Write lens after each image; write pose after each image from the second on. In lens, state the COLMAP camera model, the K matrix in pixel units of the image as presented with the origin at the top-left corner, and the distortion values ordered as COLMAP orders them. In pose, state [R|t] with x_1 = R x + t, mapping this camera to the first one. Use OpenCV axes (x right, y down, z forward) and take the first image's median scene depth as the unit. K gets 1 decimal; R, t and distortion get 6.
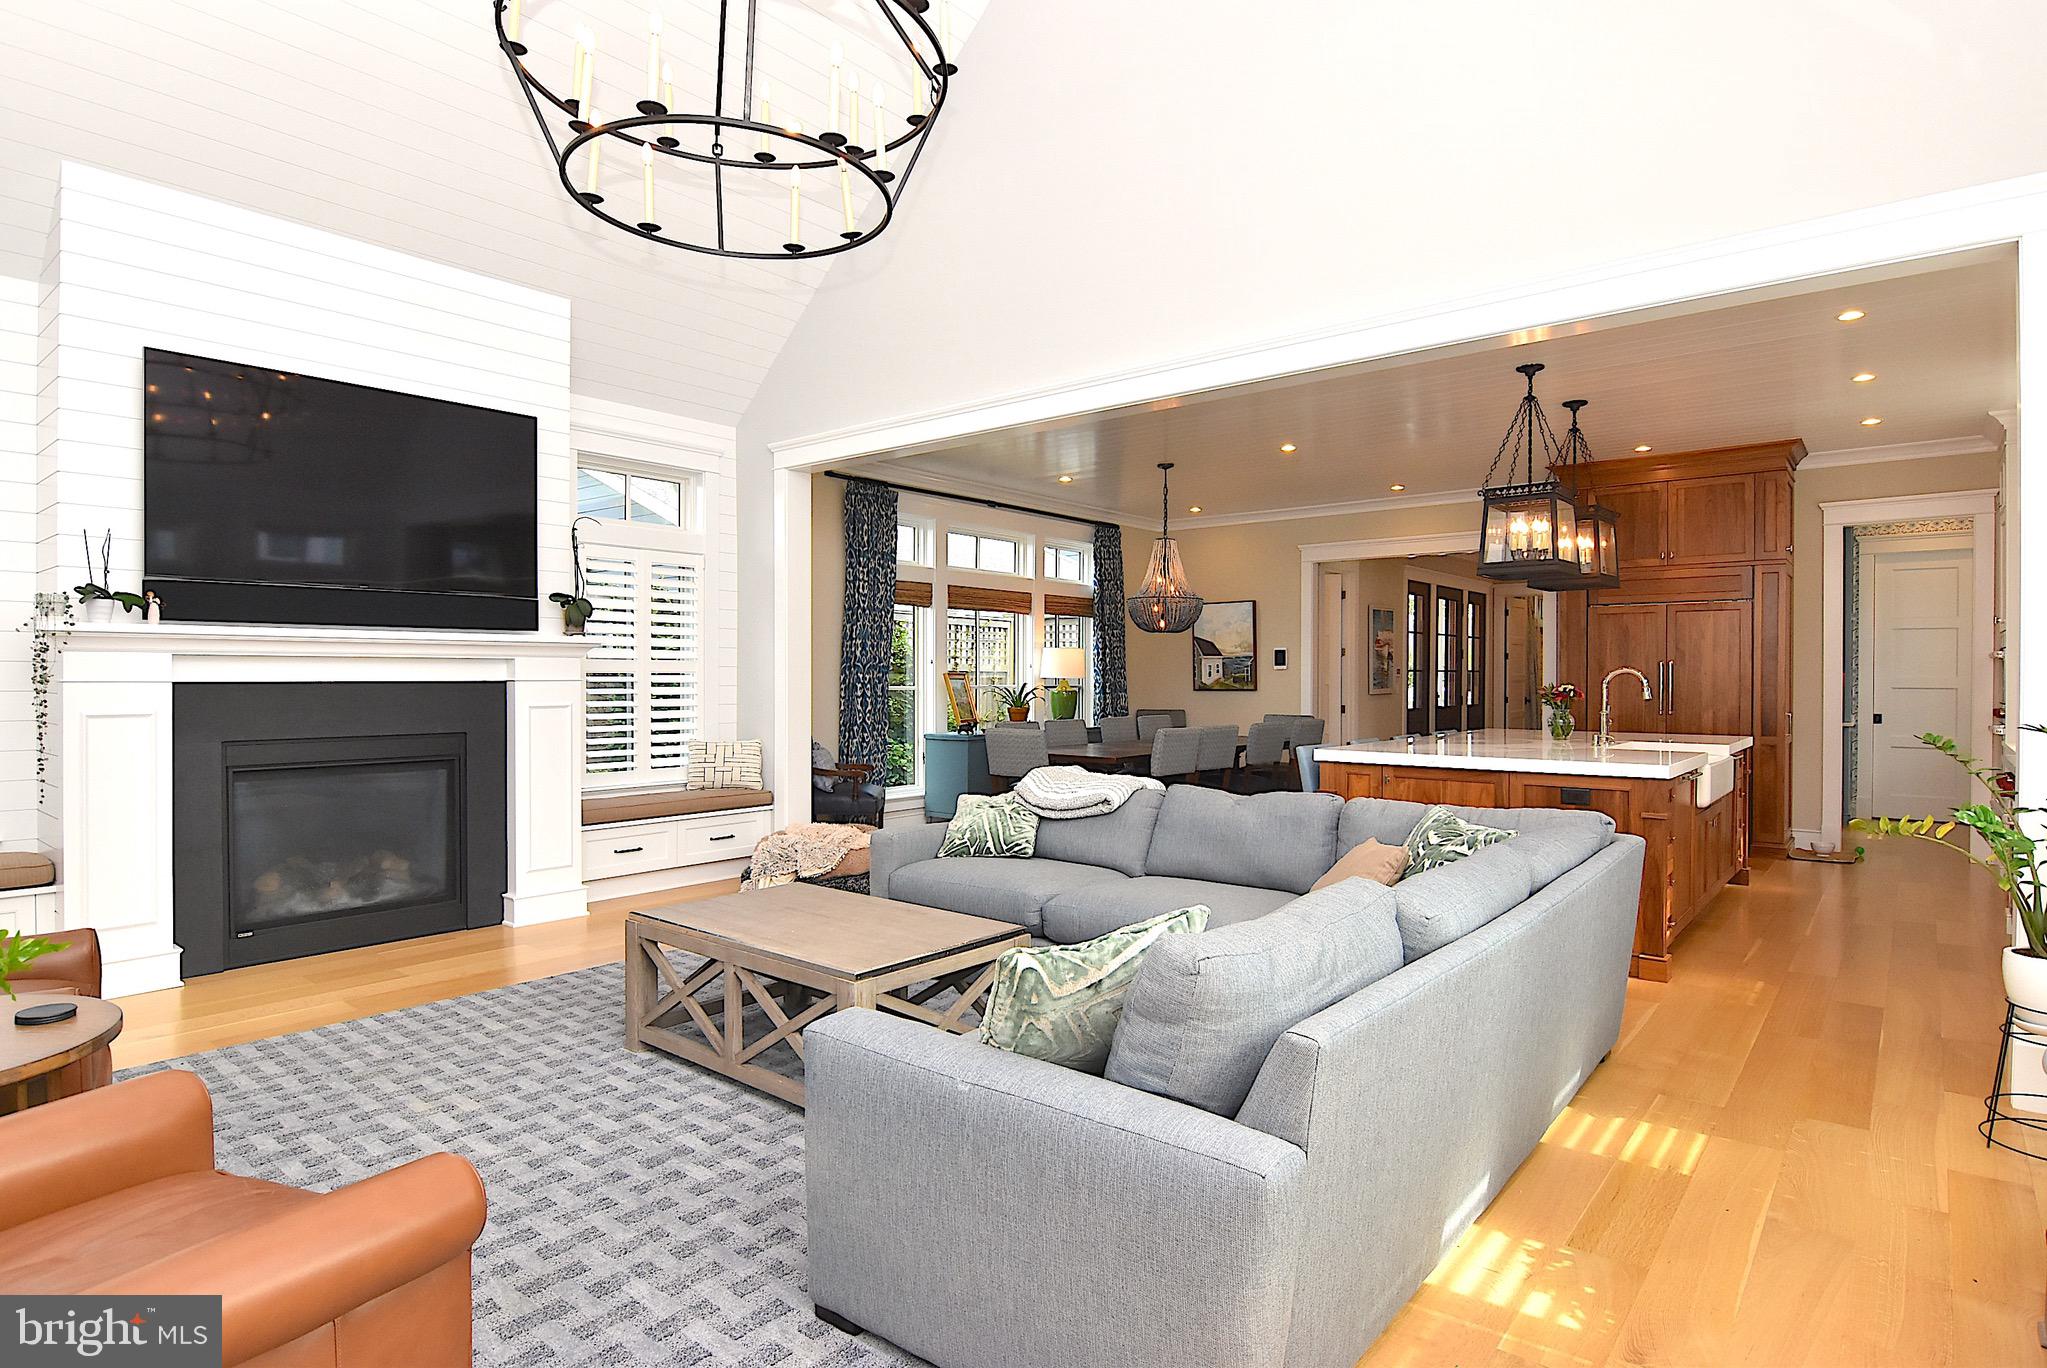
lens RADIAL K [[1088.5, 0, 1027.6], [0, 1088.5, 682.4], [0, 0, 1]] dist [-0.005258, -0.009528]
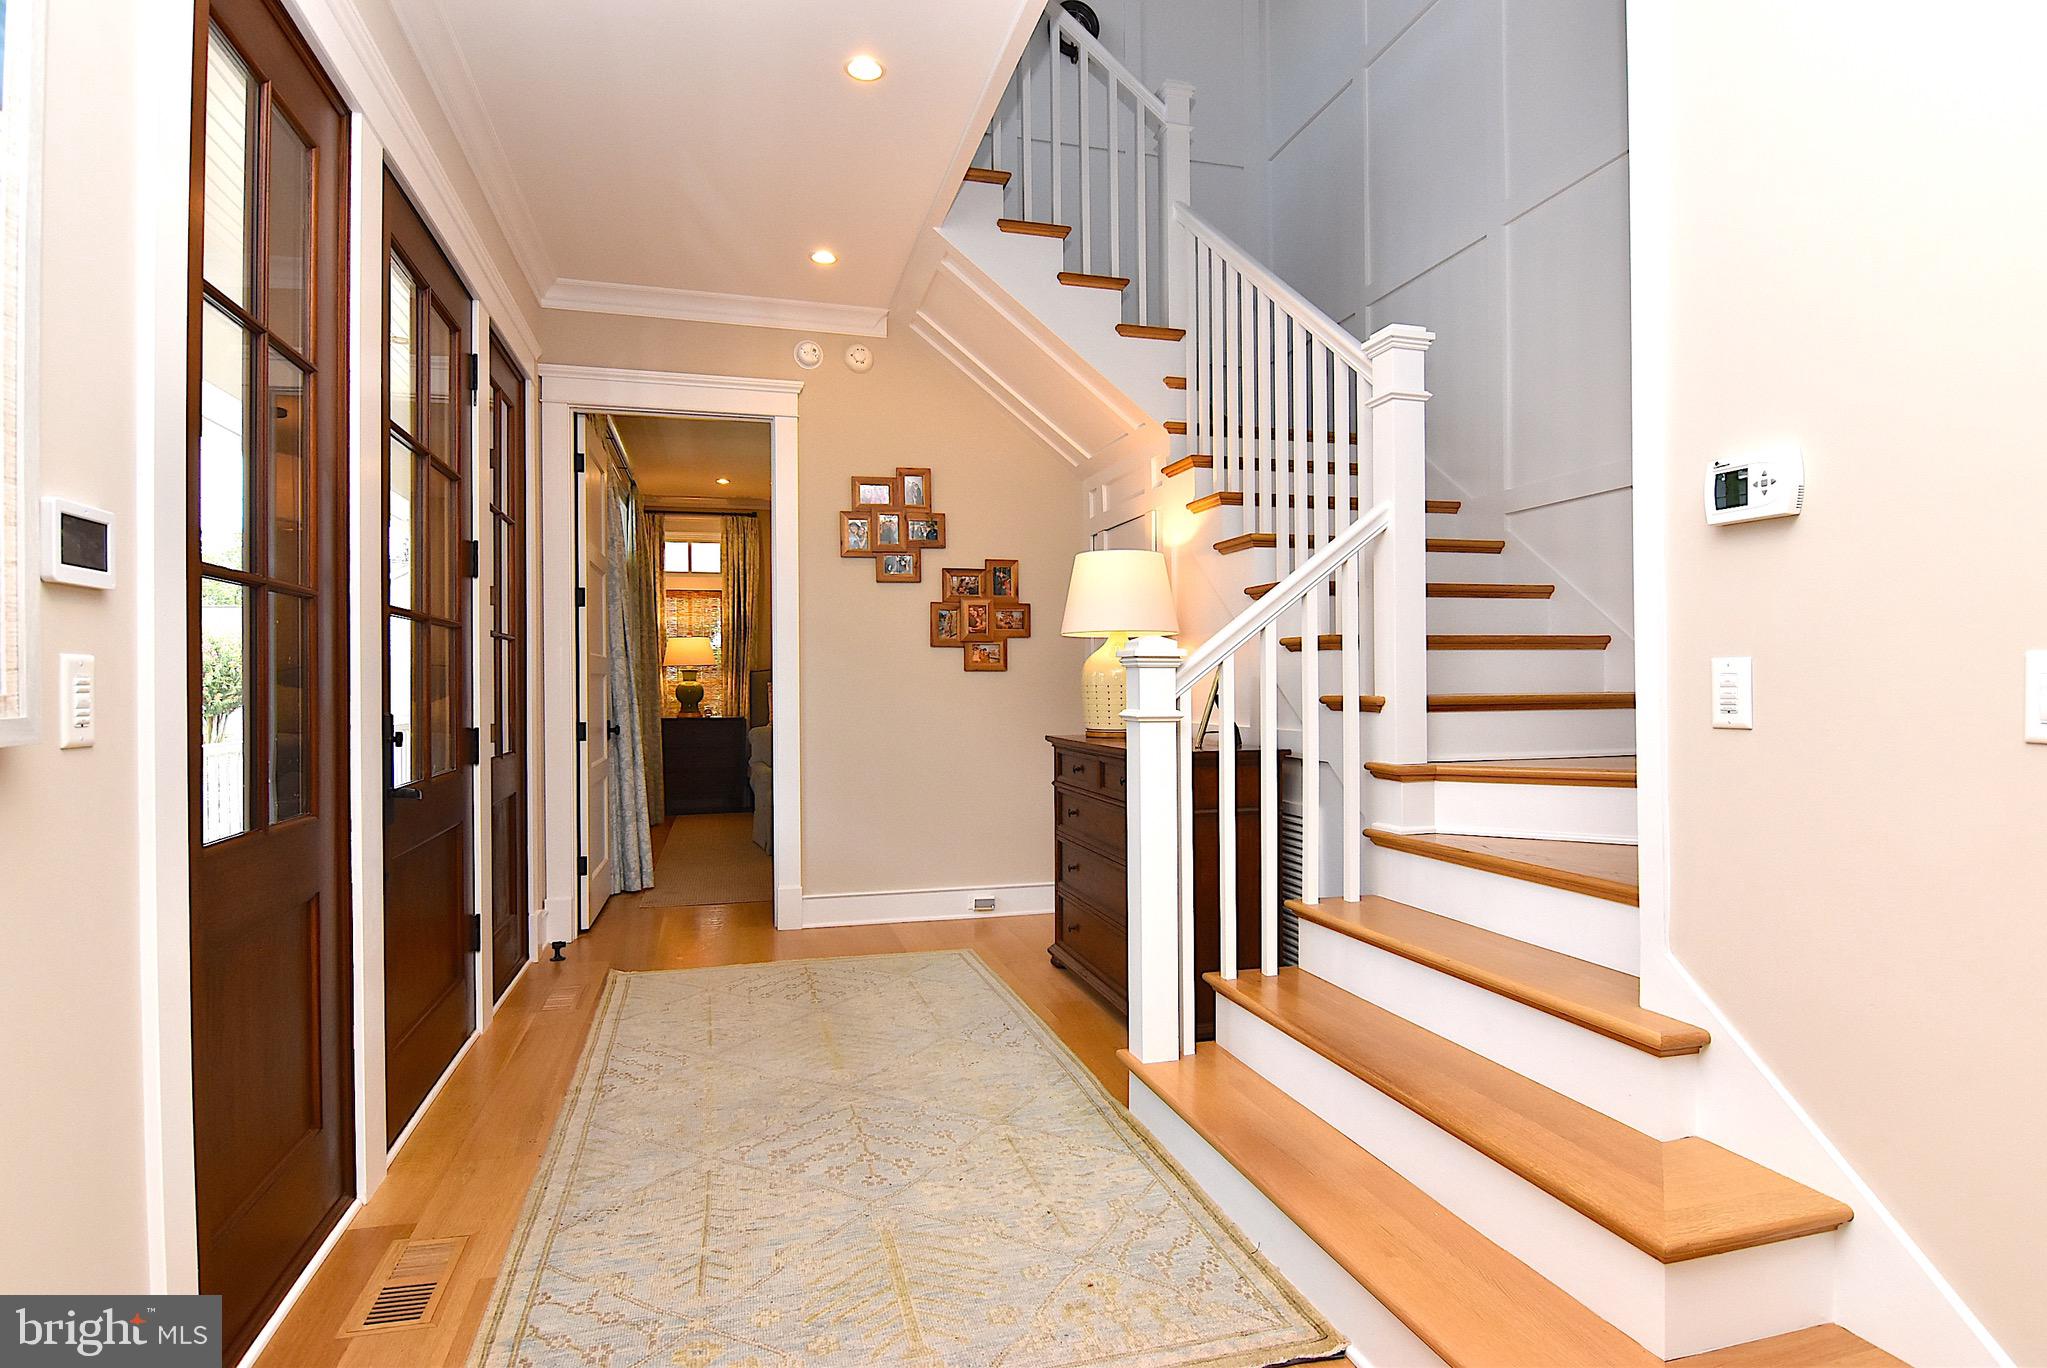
lens RADIAL K [[1088.5, 0, 1024.4], [0, 1088.5, 687.1], [0, 0, 1]] dist [-0.005258, -0.009528]
pose [[0.573784, -0.007354, 0.818974, 0.419716], [0.013377, 0.999910, -0.000393, 0.007927], [-0.818897, 0.011181, 0.573831, 1.181214]]
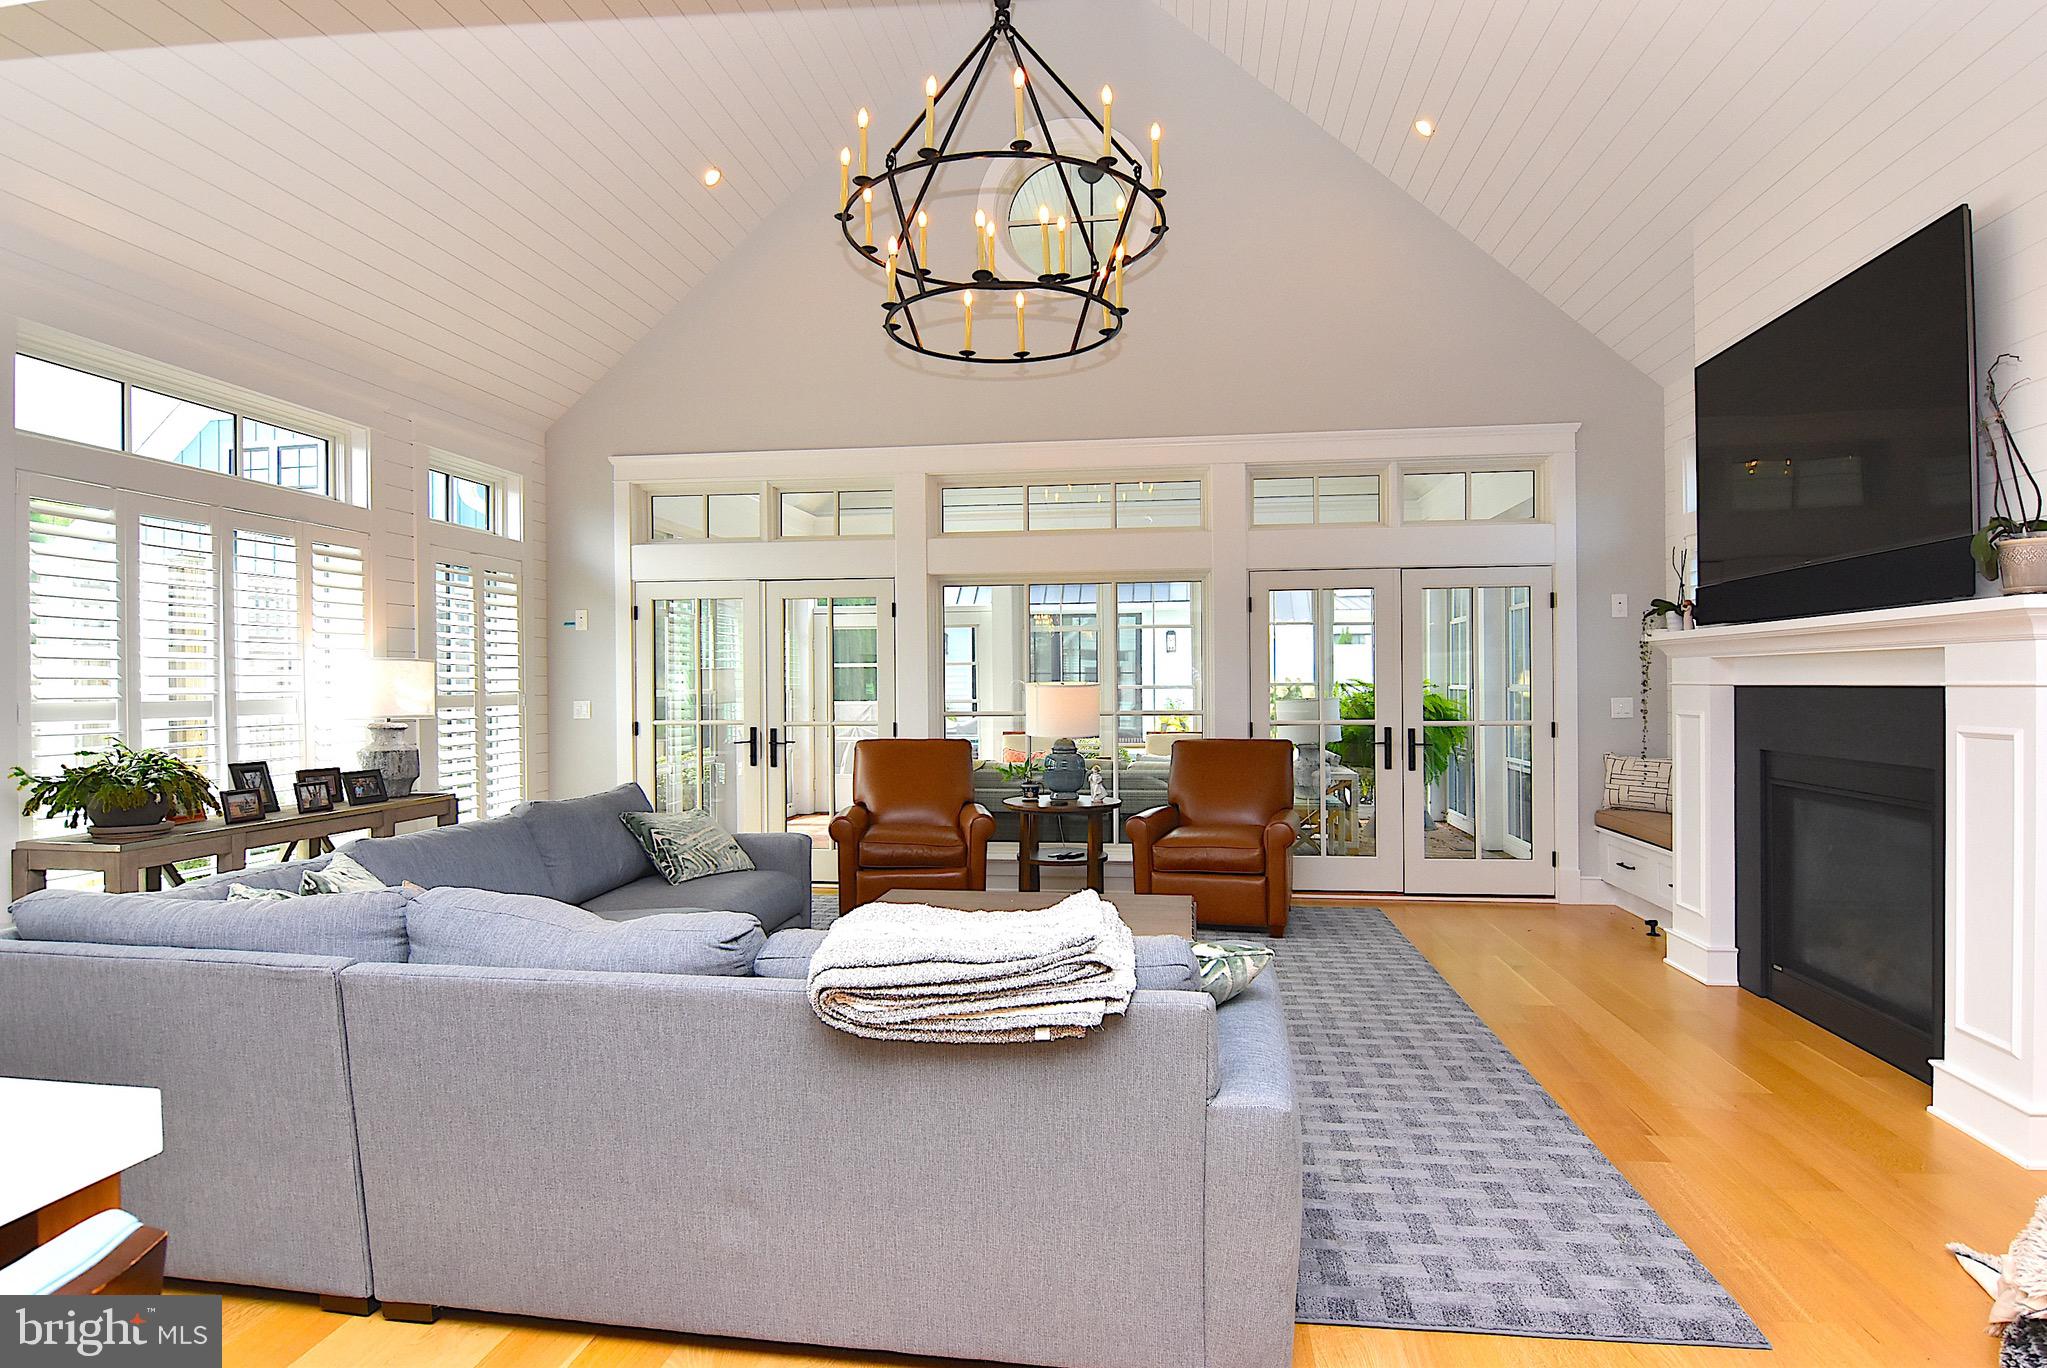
lens RADIAL K [[1088.5, 0, 1032.0], [0, 1088.5, 680.2], [0, 0, 1]] dist [-0.005258, -0.009528]
pose [[-0.845943, -0.003788, -0.533259, 0.145967], [-0.003700, 0.999992, -0.001234, -0.001026], [0.533260, 0.000929, -0.845951, 0.758891]]
